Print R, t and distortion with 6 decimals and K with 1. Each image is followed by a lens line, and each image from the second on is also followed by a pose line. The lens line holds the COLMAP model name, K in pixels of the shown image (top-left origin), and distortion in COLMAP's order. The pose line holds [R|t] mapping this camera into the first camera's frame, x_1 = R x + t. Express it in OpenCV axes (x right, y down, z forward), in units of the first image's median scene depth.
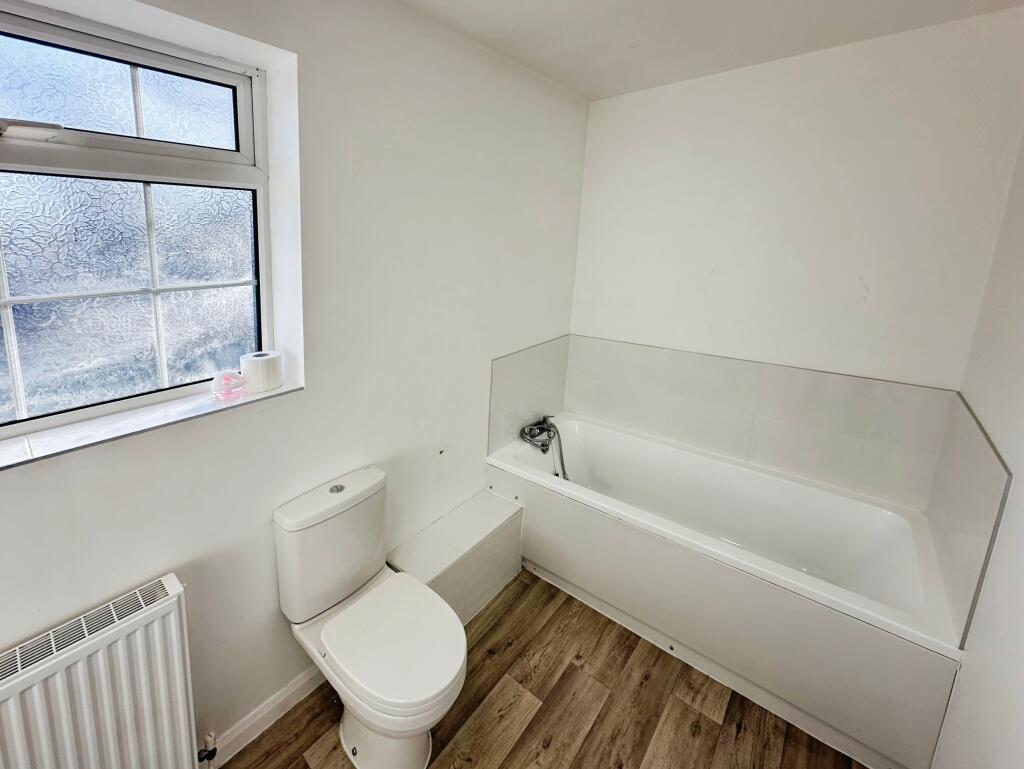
lens RADIAL K [[416.9, 0, 484.4], [0, 416.9, 338.1], [0, 0, 1]] dist [-0.012948, -0.000111]
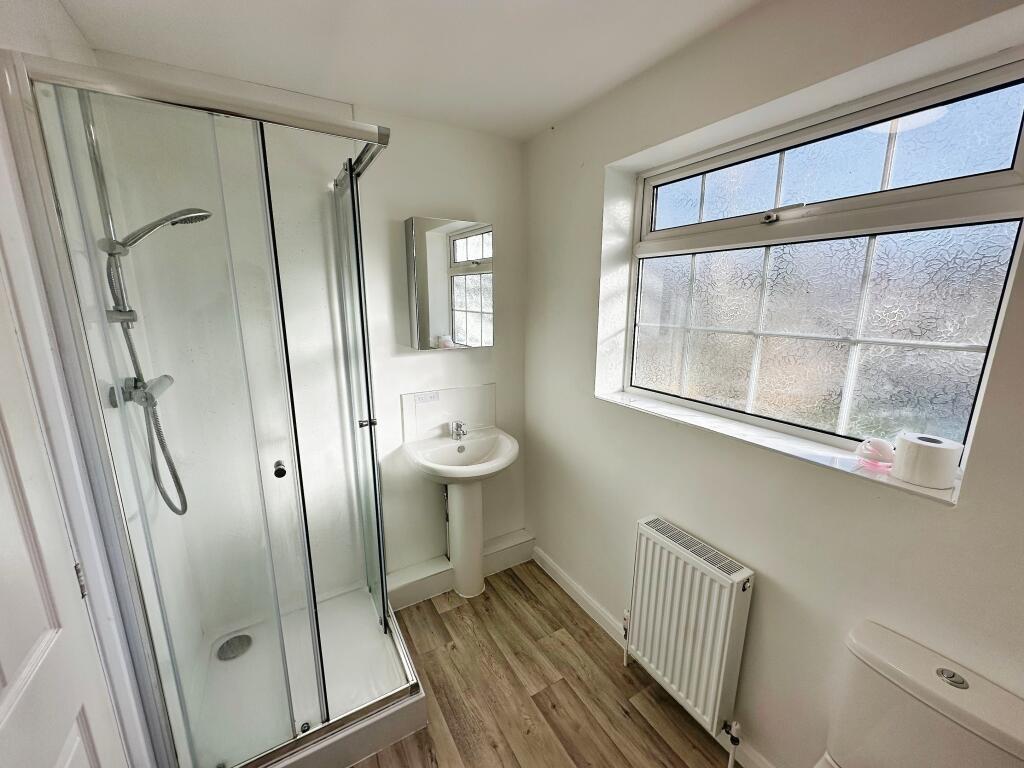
lens RADIAL K [[415.9, 0, 512.0], [0, 415.9, 384.0], [0, 0, 1]] dist [-0.000048, -0.000082]
pose [[-0.331469, 0.197991, -0.922457, 0.519936], [-0.209012, 0.938028, 0.276438, -0.136339], [0.920023, 0.284436, -0.269545, 0.586875]]
